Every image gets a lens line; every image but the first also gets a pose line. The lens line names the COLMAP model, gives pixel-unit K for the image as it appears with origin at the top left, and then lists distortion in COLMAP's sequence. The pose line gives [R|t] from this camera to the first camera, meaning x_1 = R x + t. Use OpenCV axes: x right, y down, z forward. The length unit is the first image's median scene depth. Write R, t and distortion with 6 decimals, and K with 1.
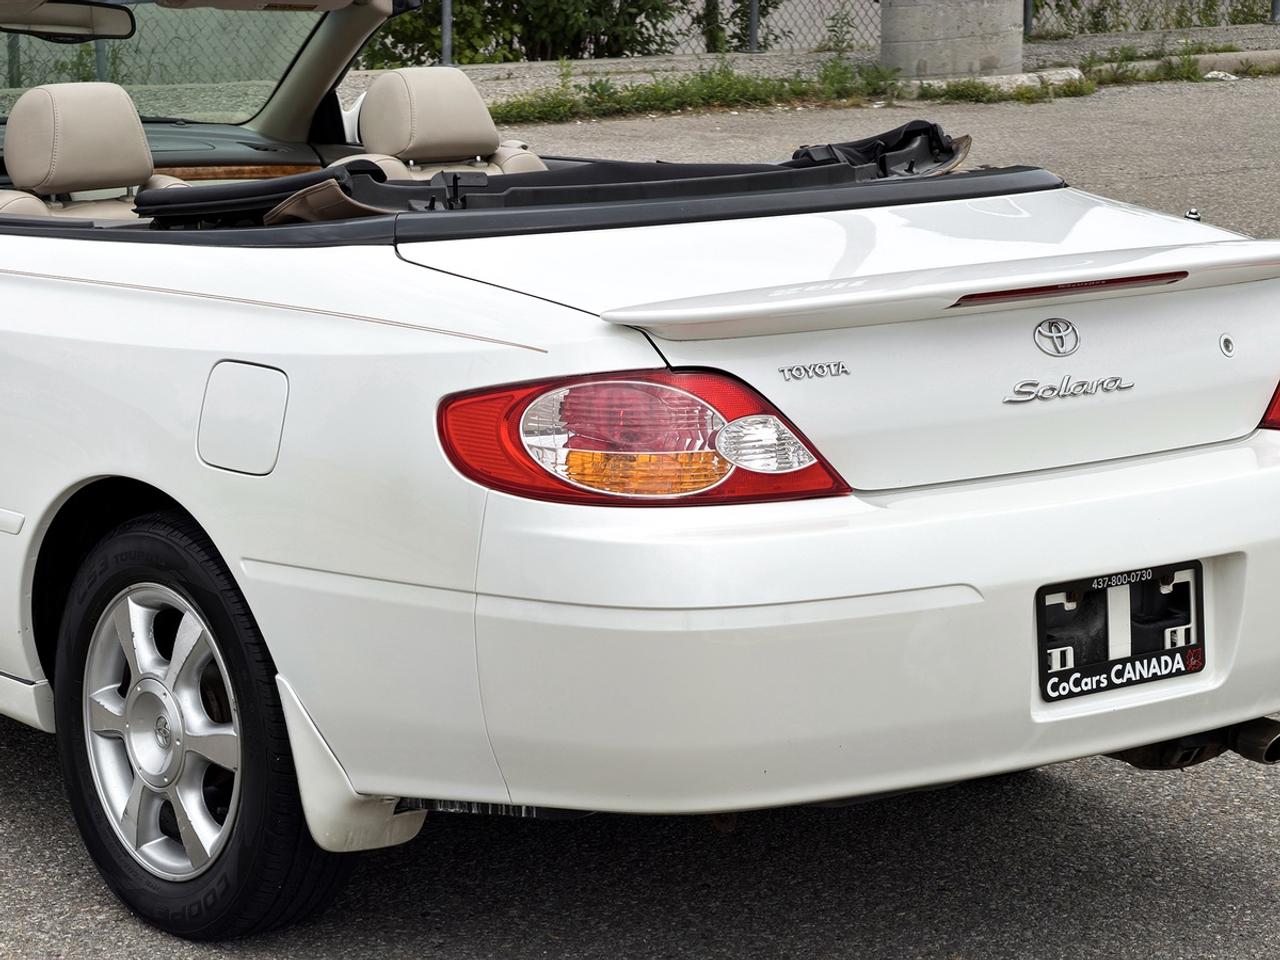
lens RADIAL K [[3740.2, 0, 639.6], [0, 3740.2, 480.8], [0, 0, 1]] dist [0.130122, -0.115451]
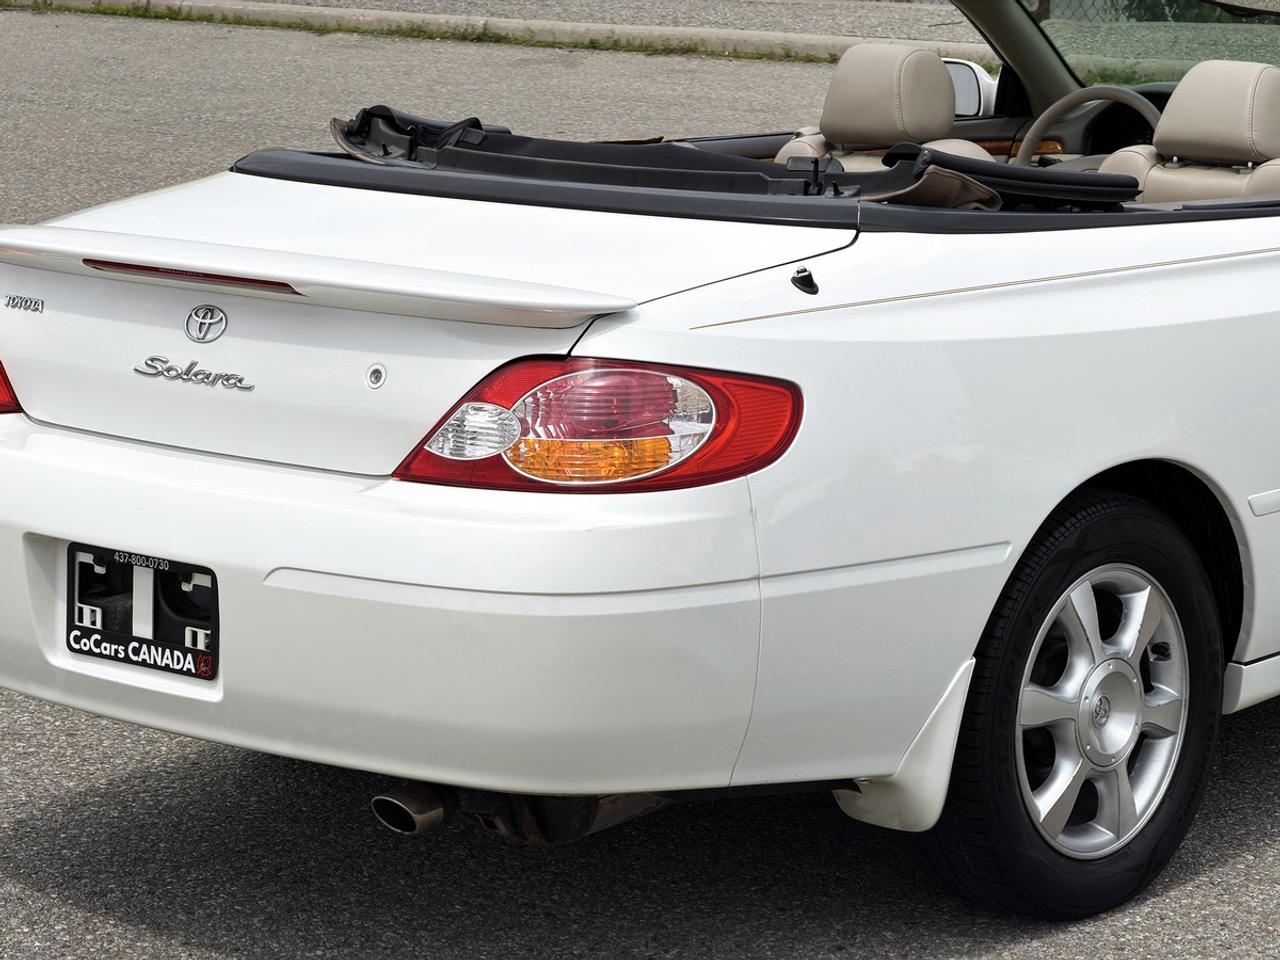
lens RADIAL K [[3740.2, 0, 639.6], [0, 3740.2, 480.8], [0, 0, 1]] dist [0.130122, -0.115451]
pose [[0.192139, 0.183429, -0.964073, 1.124194], [-0.159524, 0.975149, 0.153744, -0.172065], [0.968315, 0.124253, 0.216625, 0.896898]]
